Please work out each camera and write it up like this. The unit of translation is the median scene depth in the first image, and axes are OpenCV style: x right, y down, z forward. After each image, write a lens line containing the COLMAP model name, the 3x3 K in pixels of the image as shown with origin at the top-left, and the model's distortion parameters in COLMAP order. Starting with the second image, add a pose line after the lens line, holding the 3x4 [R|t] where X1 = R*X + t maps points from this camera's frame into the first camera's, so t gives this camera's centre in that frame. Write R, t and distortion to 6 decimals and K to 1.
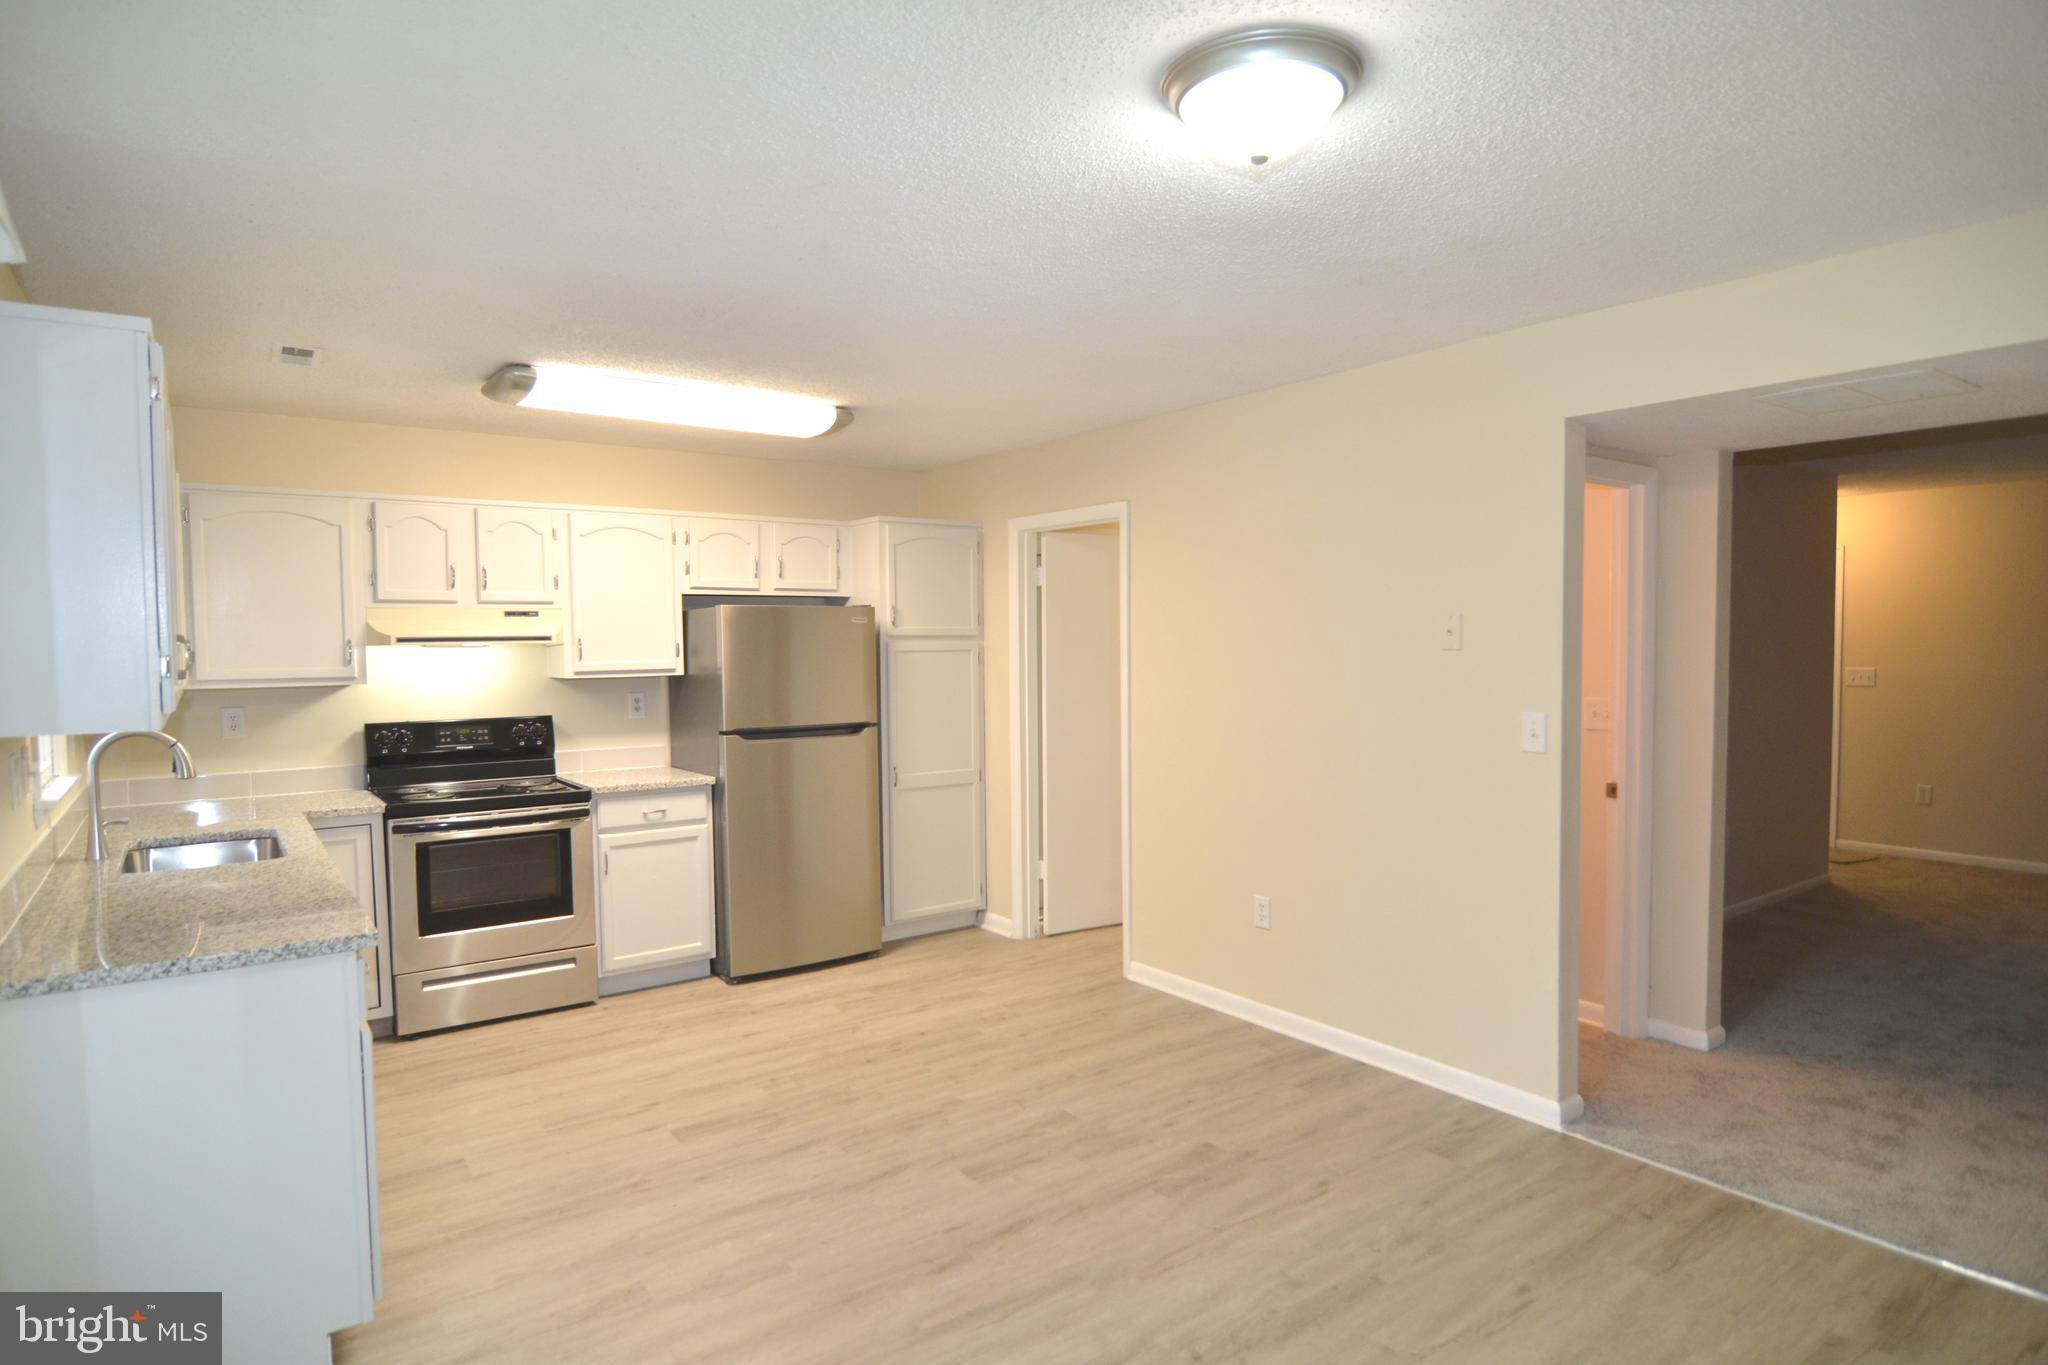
lens RADIAL K [[1128.5, 0, 1018.6], [0, 1128.5, 693.0], [0, 0, 1]] dist [-0.013077, -0.004093]
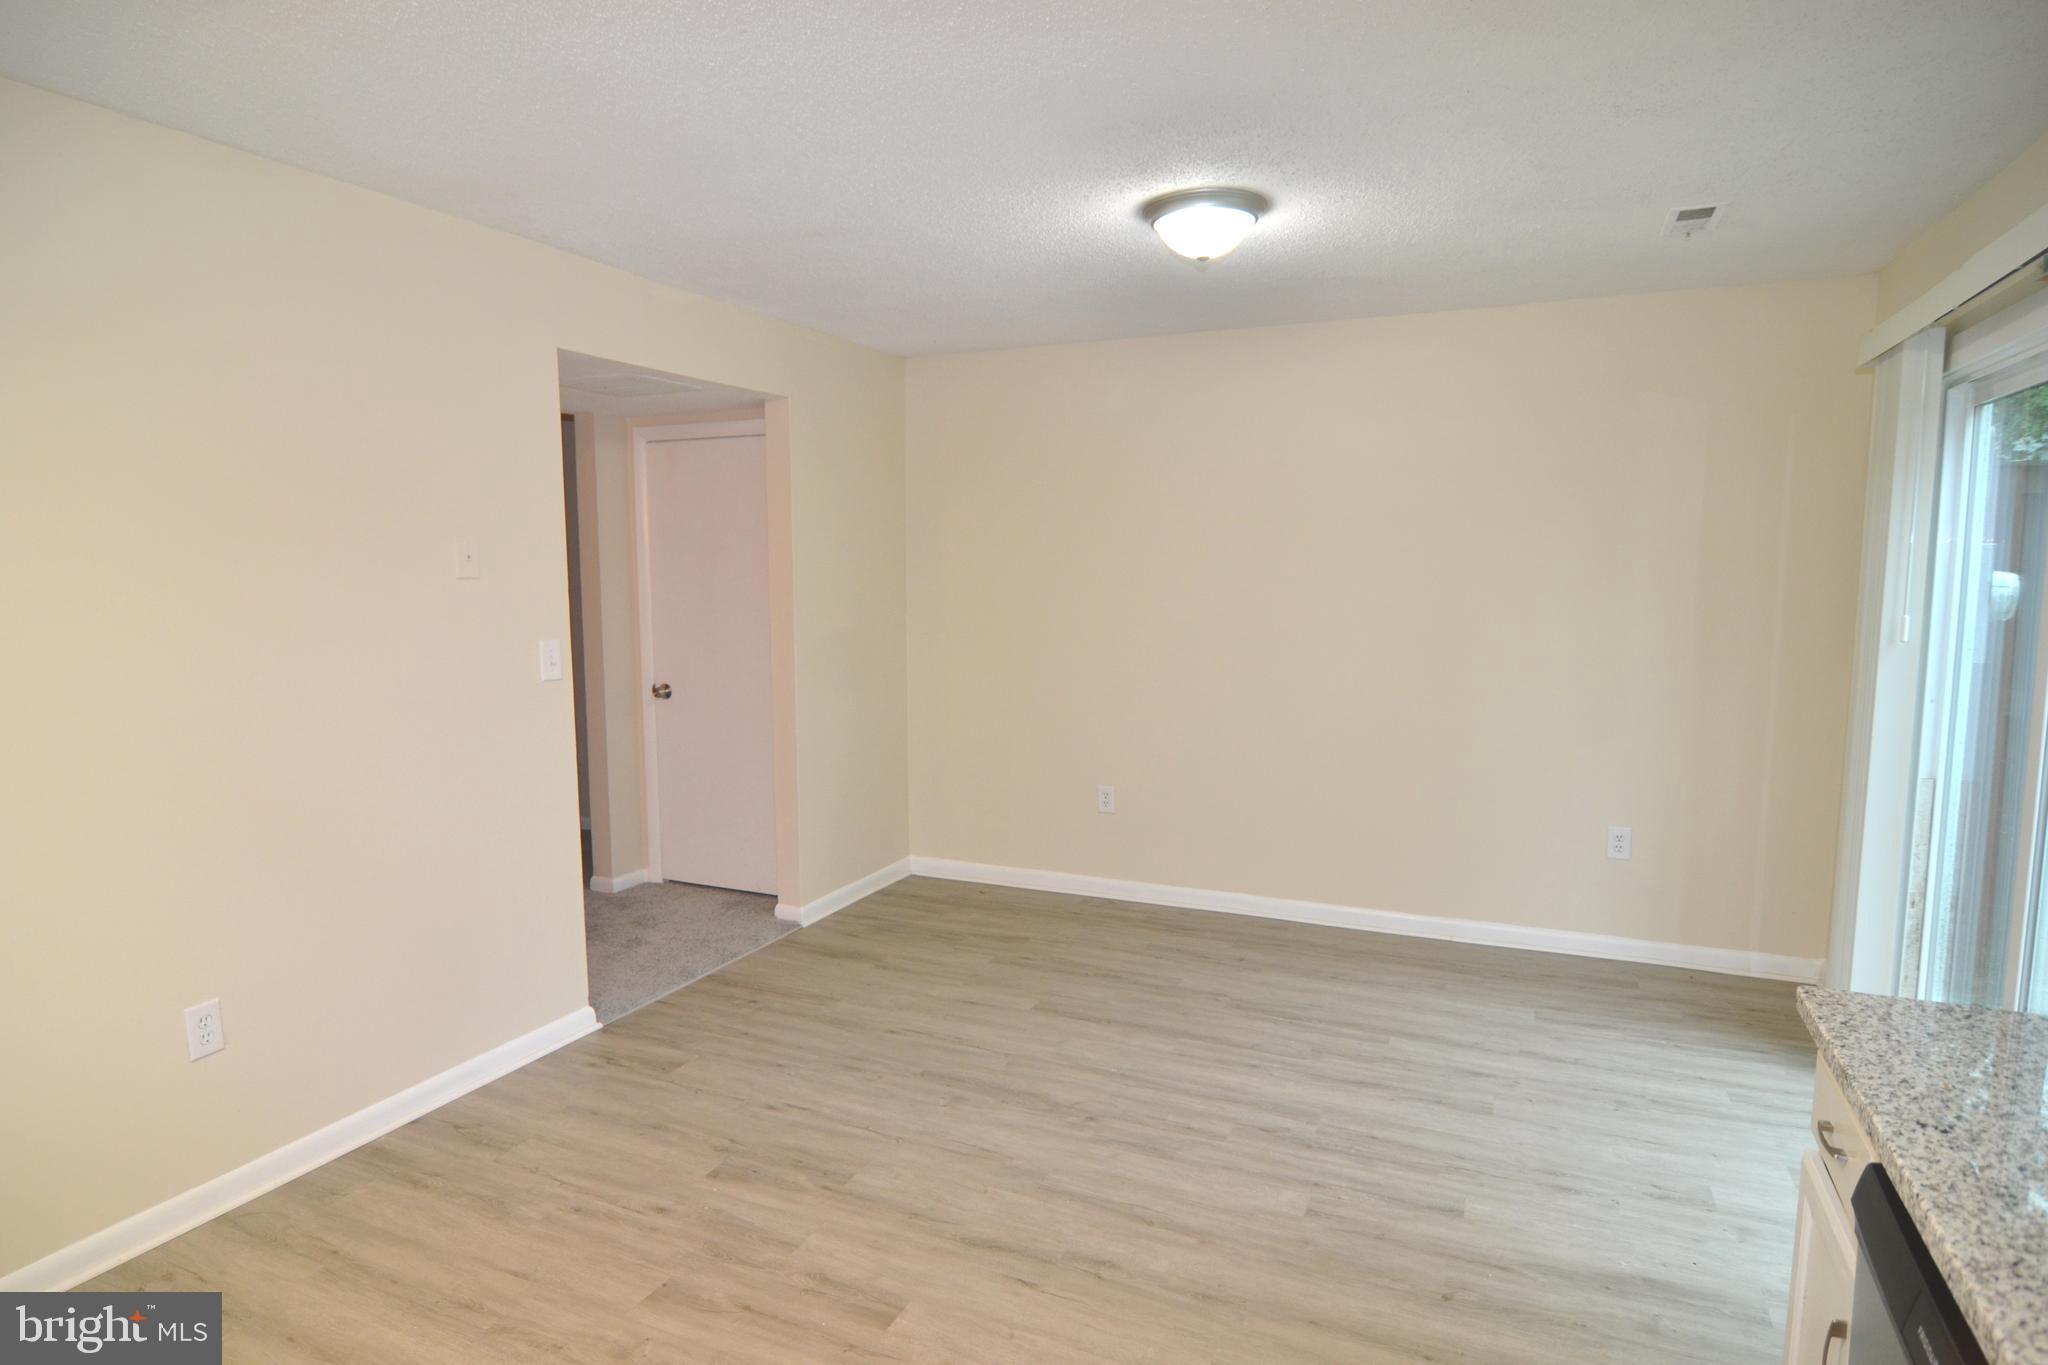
lens RADIAL K [[1128.5, 0, 978.5], [0, 1128.5, 666.6], [0, 0, 1]] dist [-0.013077, -0.004093]
pose [[-0.458588, -0.071255, 0.885788, -0.535752], [0.051848, 0.992937, 0.106717, -0.041600], [-0.887135, 0.094866, -0.451654, 0.990379]]
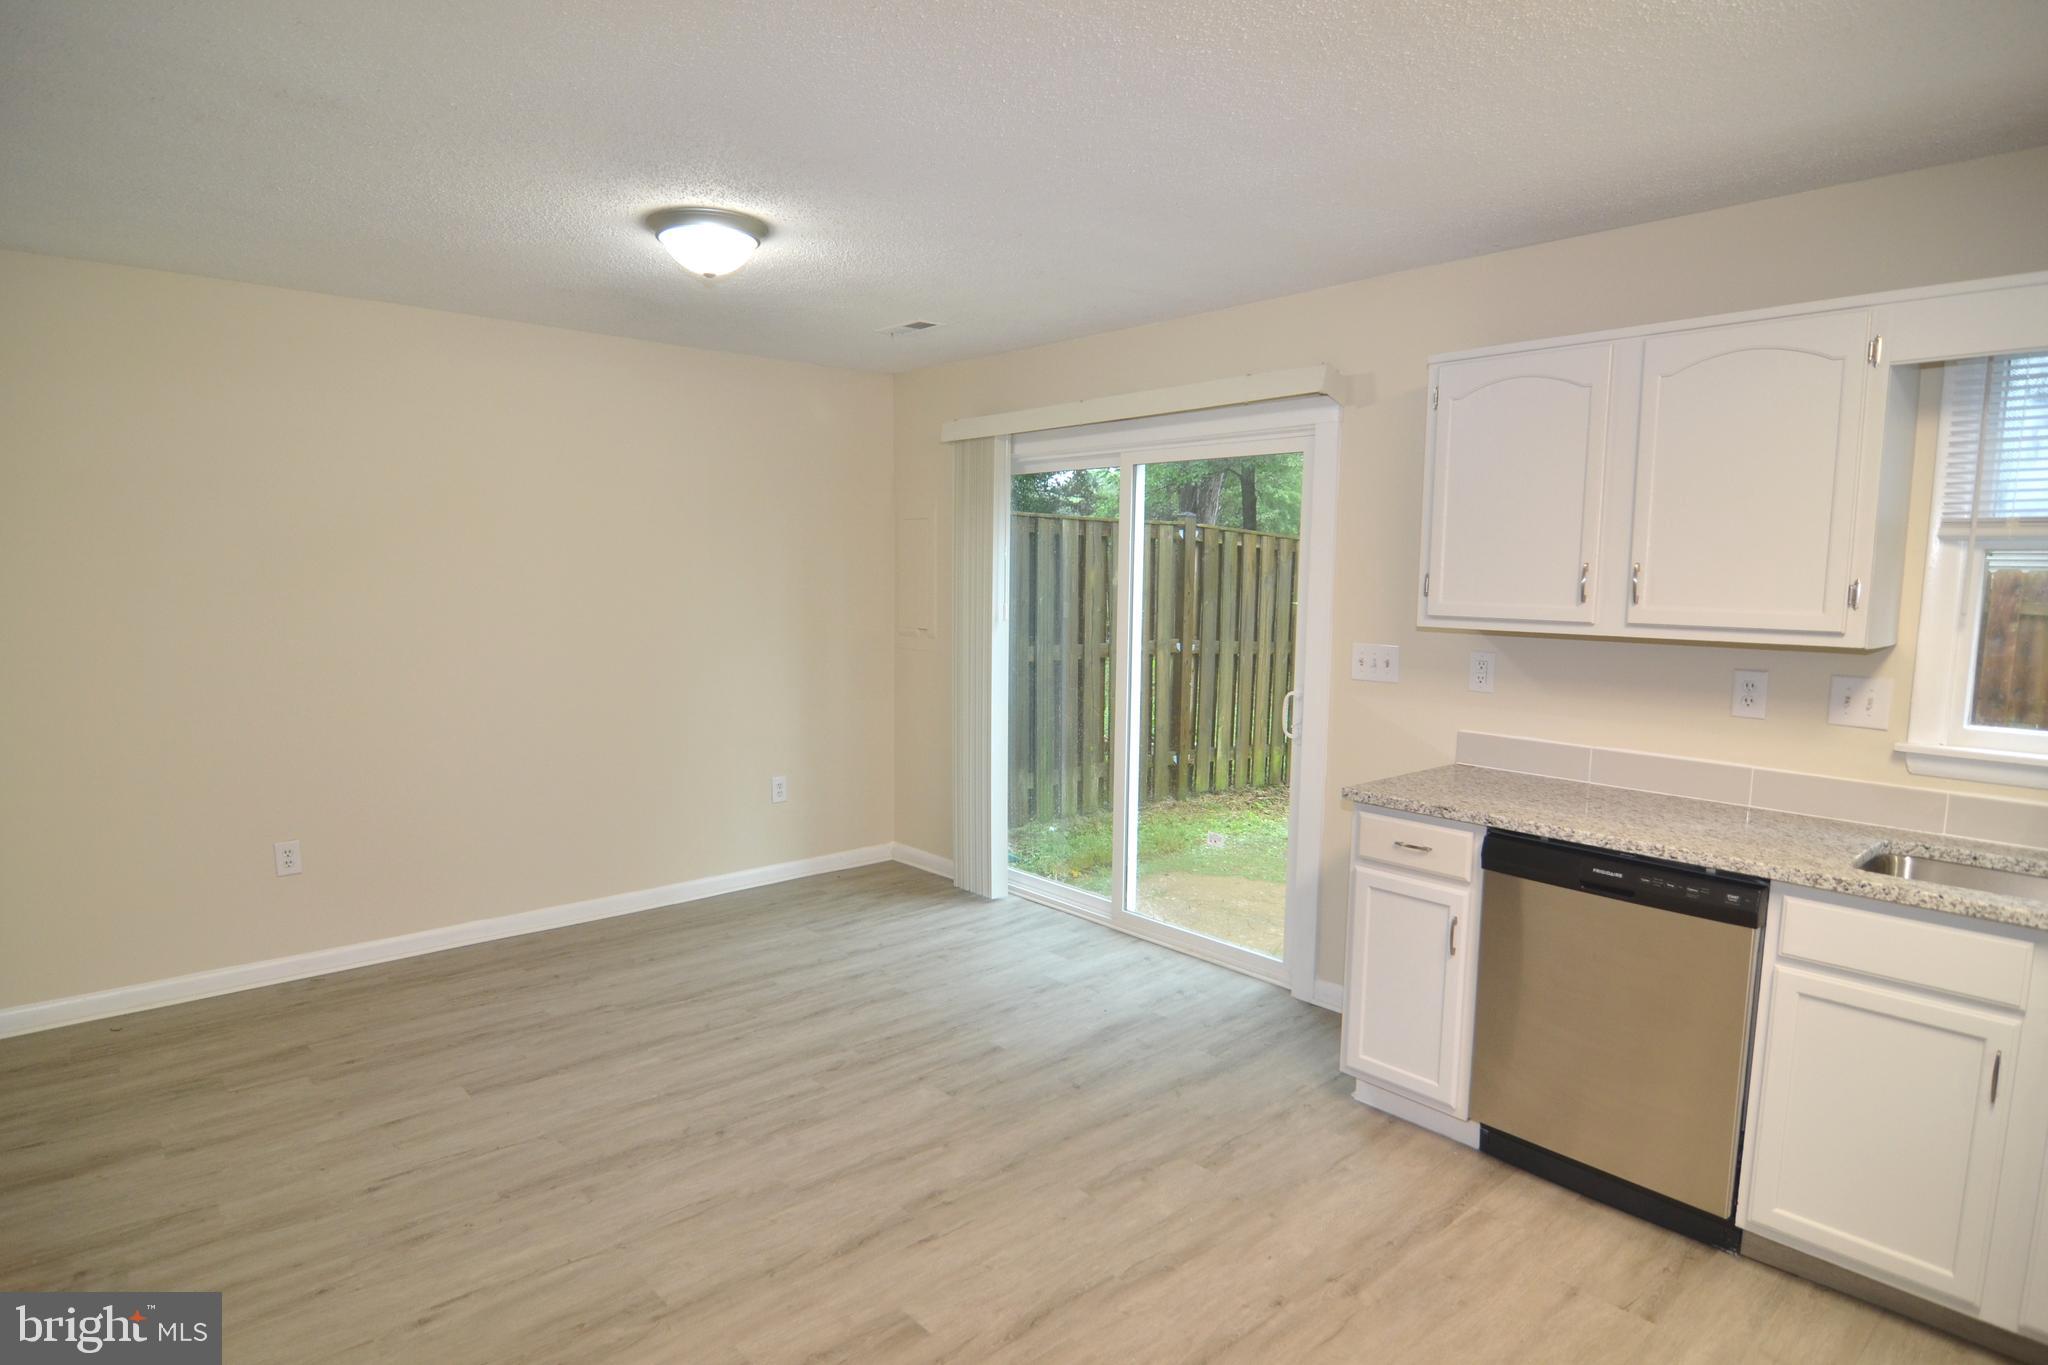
lens RADIAL K [[1128.5, 0, 961.1], [0, 1128.5, 685.7], [0, 0, 1]] dist [-0.013077, -0.004093]
pose [[-0.998842, 0.003141, -0.048011, -0.032272], [-0.004304, 0.988033, 0.154181, -0.062535], [0.047921, 0.154209, -0.986875, 1.314121]]
